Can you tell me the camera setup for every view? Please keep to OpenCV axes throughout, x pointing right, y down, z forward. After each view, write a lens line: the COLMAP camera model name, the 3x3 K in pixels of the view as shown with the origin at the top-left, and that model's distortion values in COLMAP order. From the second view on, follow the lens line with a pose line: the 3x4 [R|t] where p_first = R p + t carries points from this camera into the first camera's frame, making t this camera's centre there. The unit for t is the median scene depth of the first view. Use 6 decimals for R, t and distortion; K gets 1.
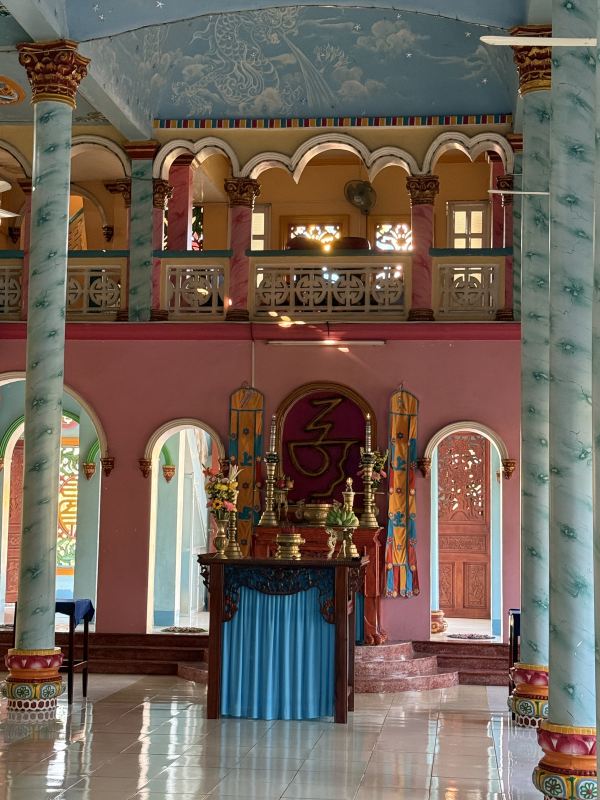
lens RADIAL K [[1352.8, 0, 300.0], [0, 1352.8, 400.0], [0, 0, 1]] dist [0.158873, -0.009220]
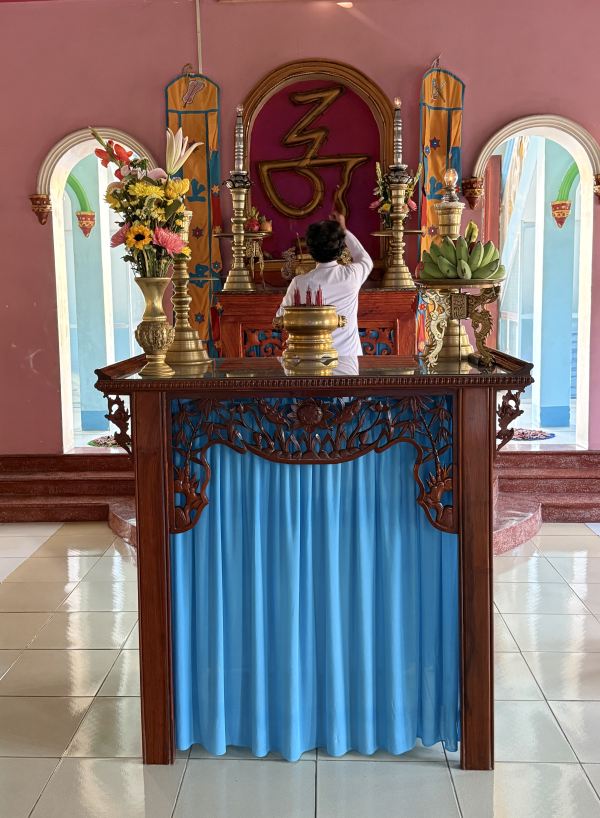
lens RADIAL K [[1050.8, 0, 300.0], [0, 1050.8, 409.0], [0, 0, 1]] dist [0.139539, -0.058659]
pose [[0.997383, -0.041794, 0.058995, -0.025868], [0.029068, 0.978936, 0.202087, 0.047891], [-0.066198, -0.199844, 0.977589, 0.507362]]
